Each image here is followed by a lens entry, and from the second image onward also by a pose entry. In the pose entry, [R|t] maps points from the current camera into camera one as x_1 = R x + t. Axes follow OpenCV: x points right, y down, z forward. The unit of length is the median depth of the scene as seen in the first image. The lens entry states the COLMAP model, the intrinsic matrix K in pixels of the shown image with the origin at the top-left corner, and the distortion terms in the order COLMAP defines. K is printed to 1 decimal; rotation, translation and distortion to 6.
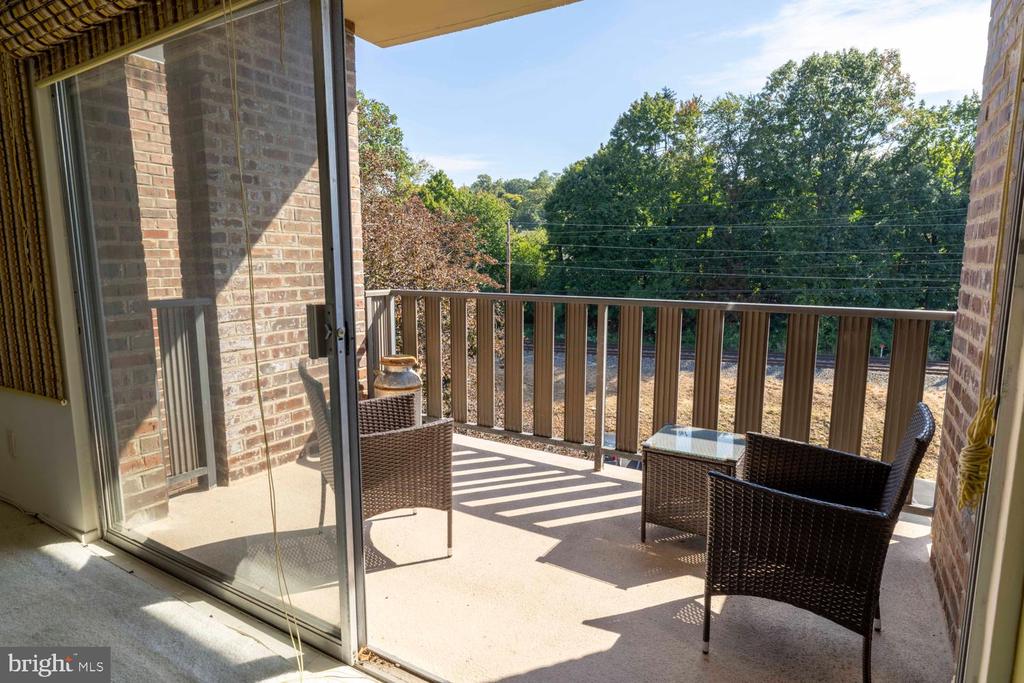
lens RADIAL K [[566.5, 0, 511.7], [0, 566.5, 340.5], [0, 0, 1]] dist [0.003095, -0.000082]
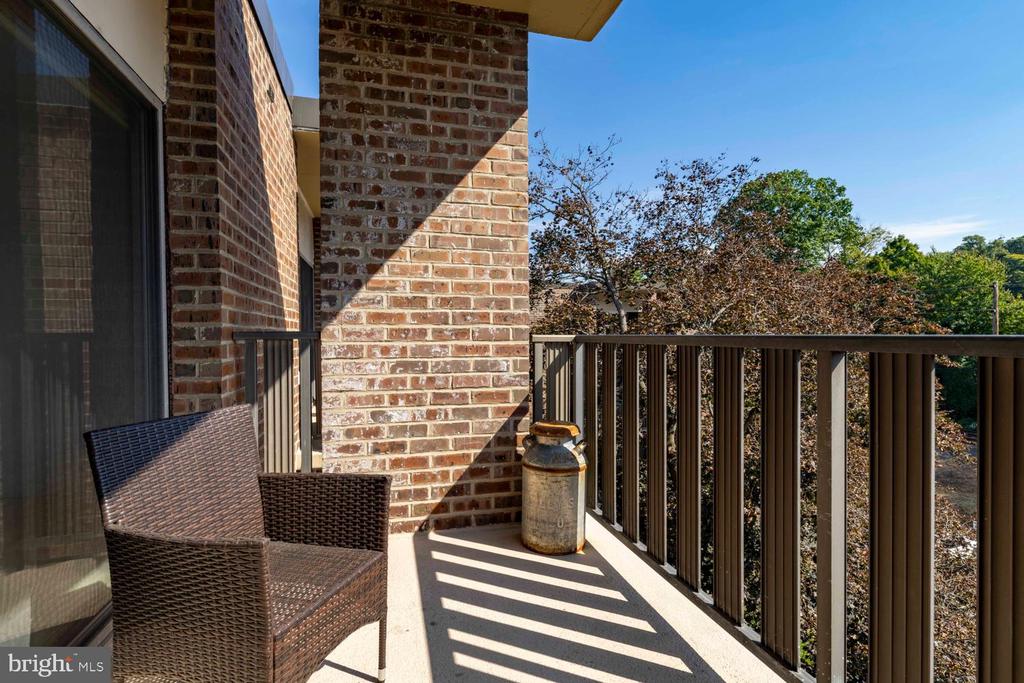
lens RADIAL K [[511.3, 0, 511.0], [0, 511.3, 340.6], [0, 0, 1]] dist [-0.000245, 0.001053]
pose [[0.709479, 0.004934, -0.704710, 0.264675], [-0.097639, 0.991020, -0.091360, -0.013515], [0.697930, 0.133625, 0.703589, 0.573517]]
